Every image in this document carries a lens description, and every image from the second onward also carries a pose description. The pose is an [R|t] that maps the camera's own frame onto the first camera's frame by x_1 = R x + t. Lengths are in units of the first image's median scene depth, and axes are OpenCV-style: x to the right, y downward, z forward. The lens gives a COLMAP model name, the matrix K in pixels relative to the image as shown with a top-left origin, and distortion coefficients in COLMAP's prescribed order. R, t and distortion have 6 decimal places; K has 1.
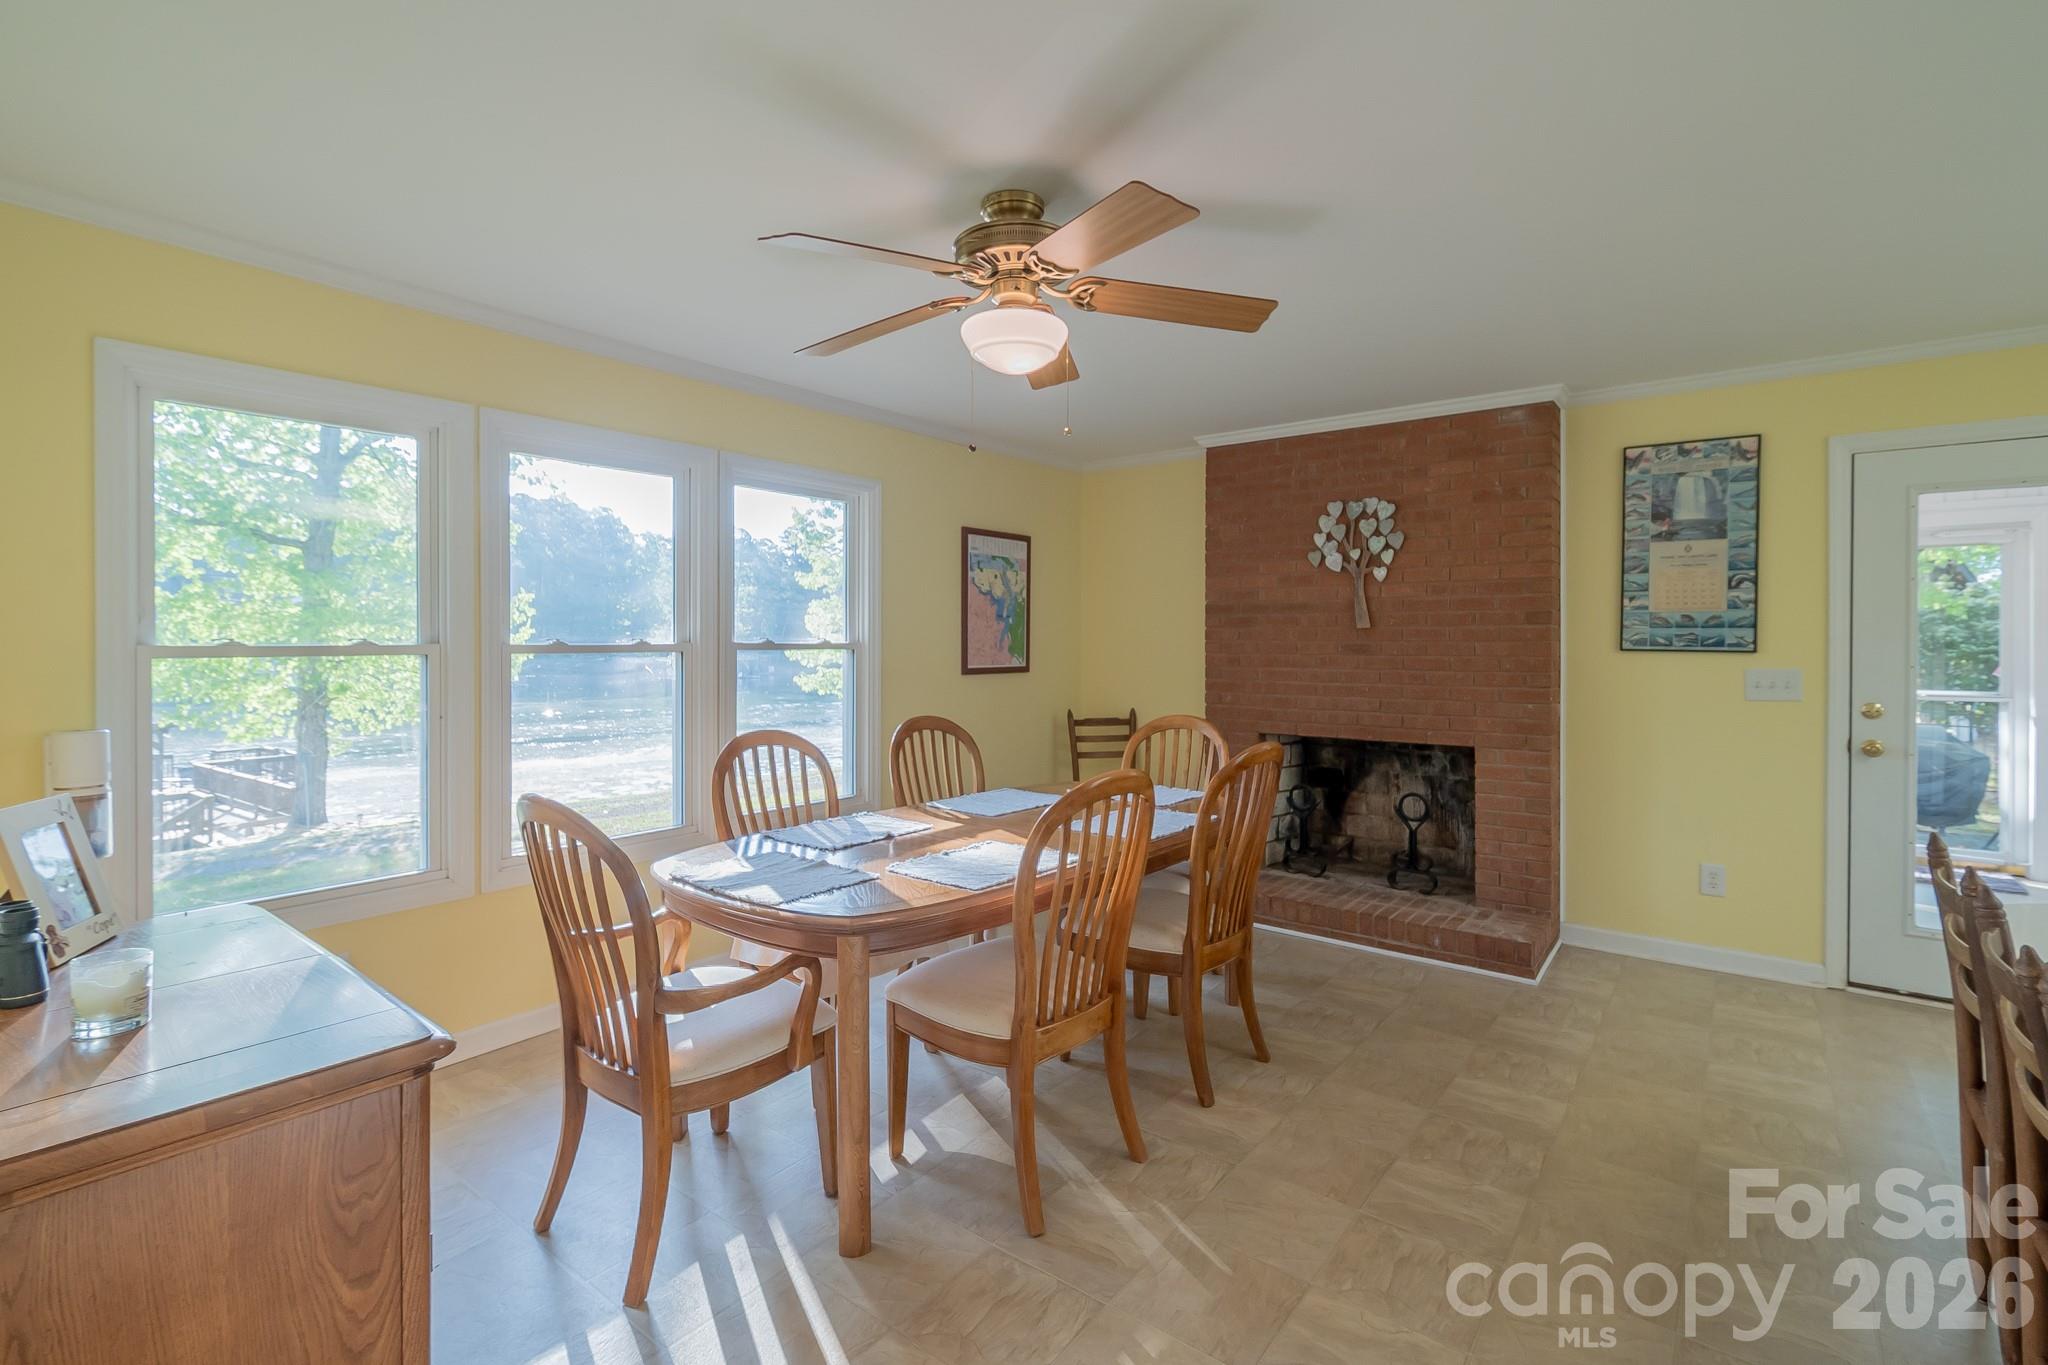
lens RADIAL K [[928.2, 0, 1033.6], [0, 928.2, 654.0], [0, 0, 1]] dist [0.003776, 0.000073]
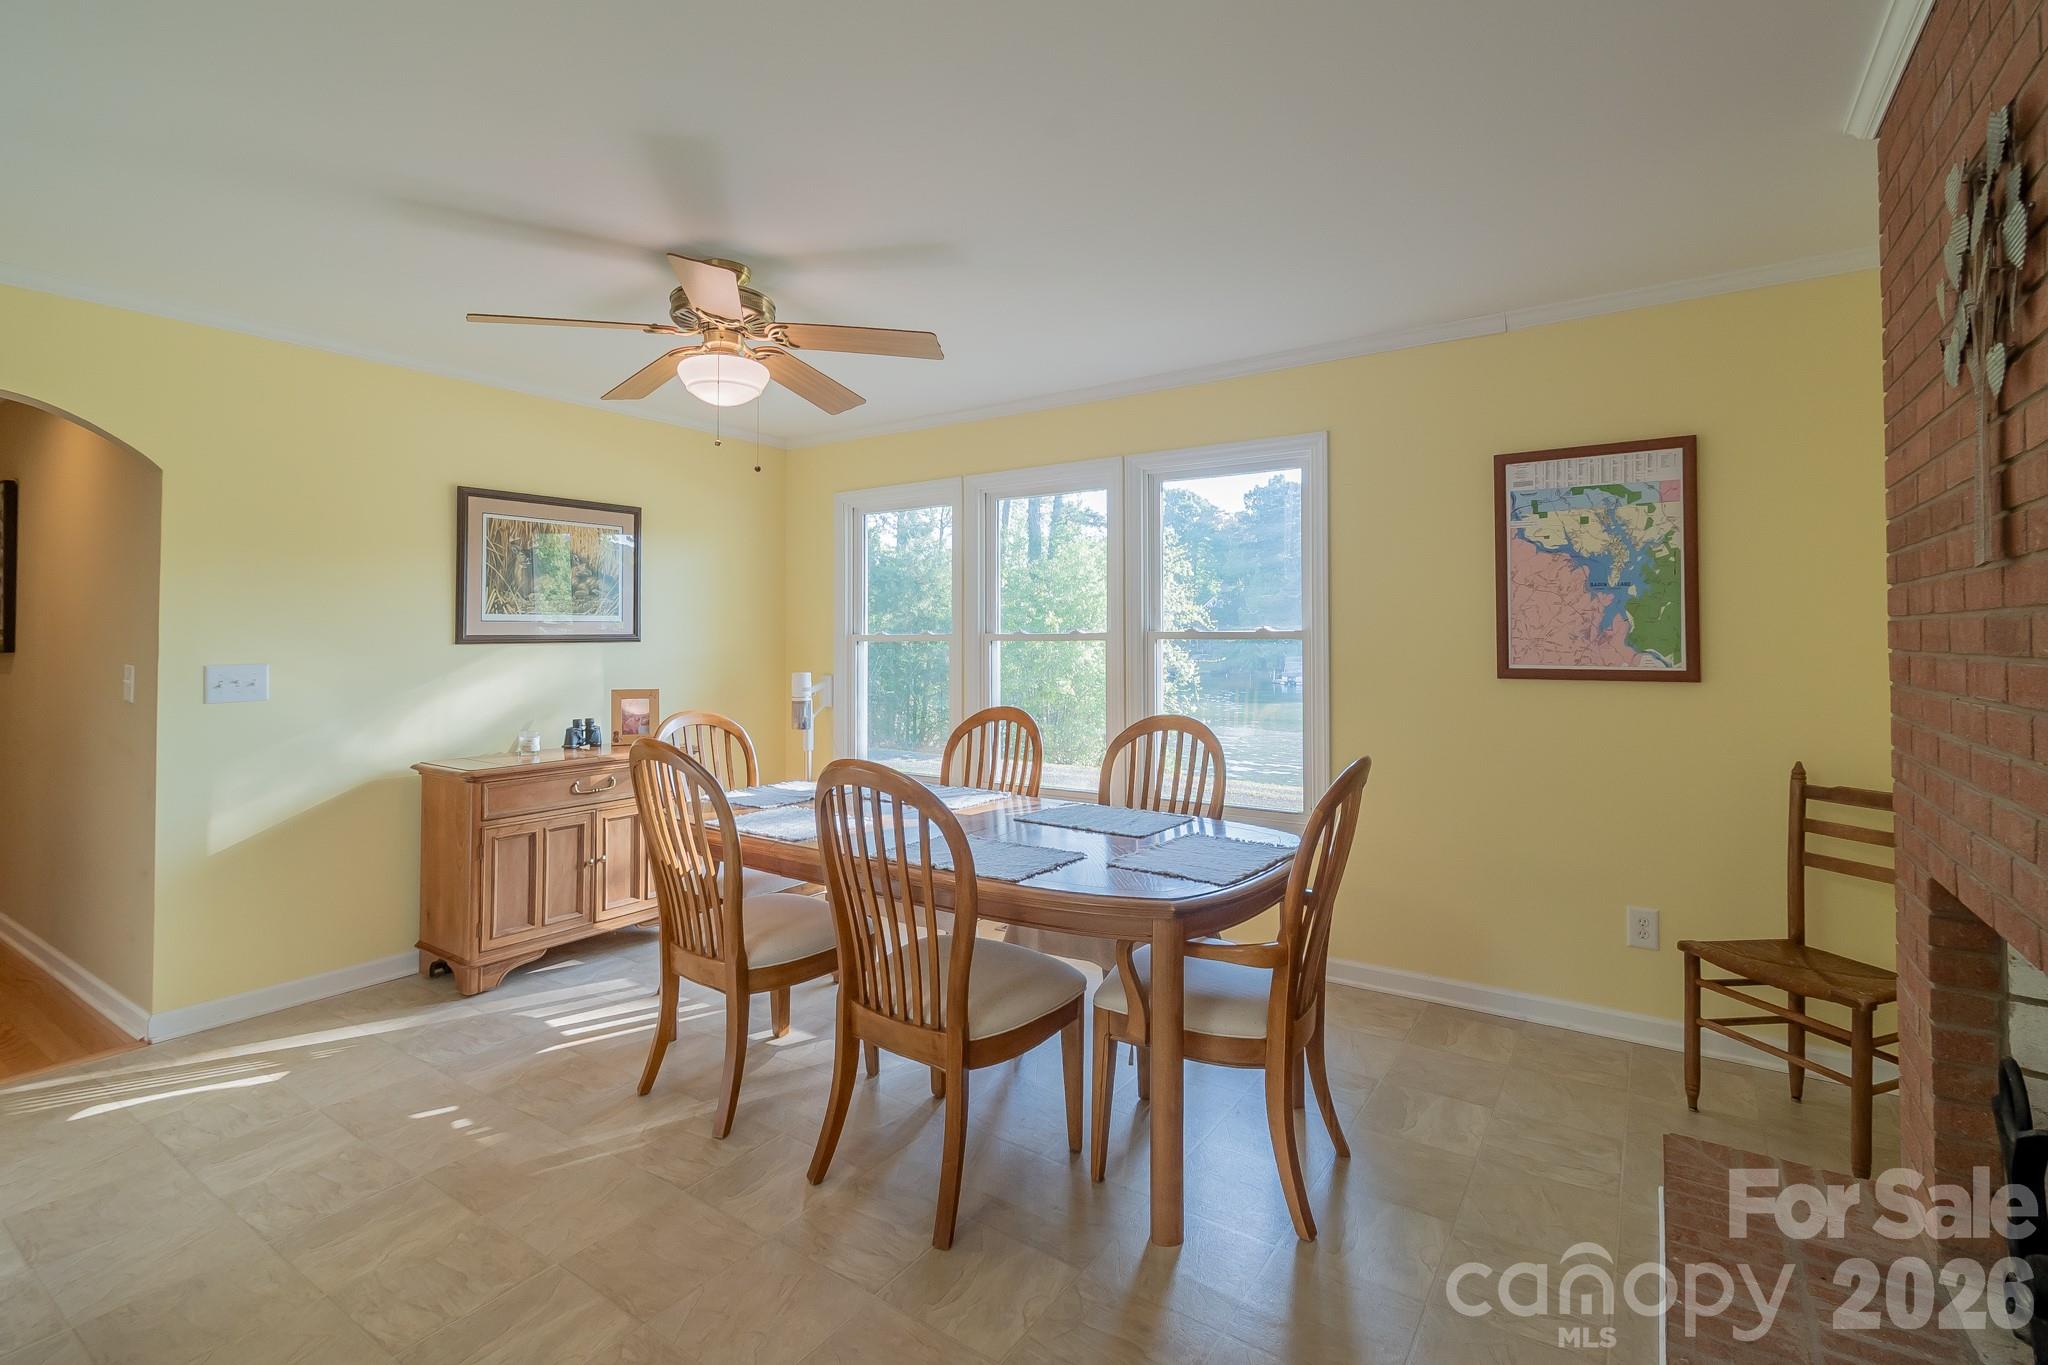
lens RADIAL K [[957.7, 0, 1034.5], [0, 957.7, 615.7], [0, 0, 1]] dist [0.003684, -0.005983]
pose [[0.059913, -0.021755, -0.997967, 0.583737], [-0.012055, 0.999674, -0.022516, -0.002439], [0.998131, 0.013379, 0.059631, 0.623398]]
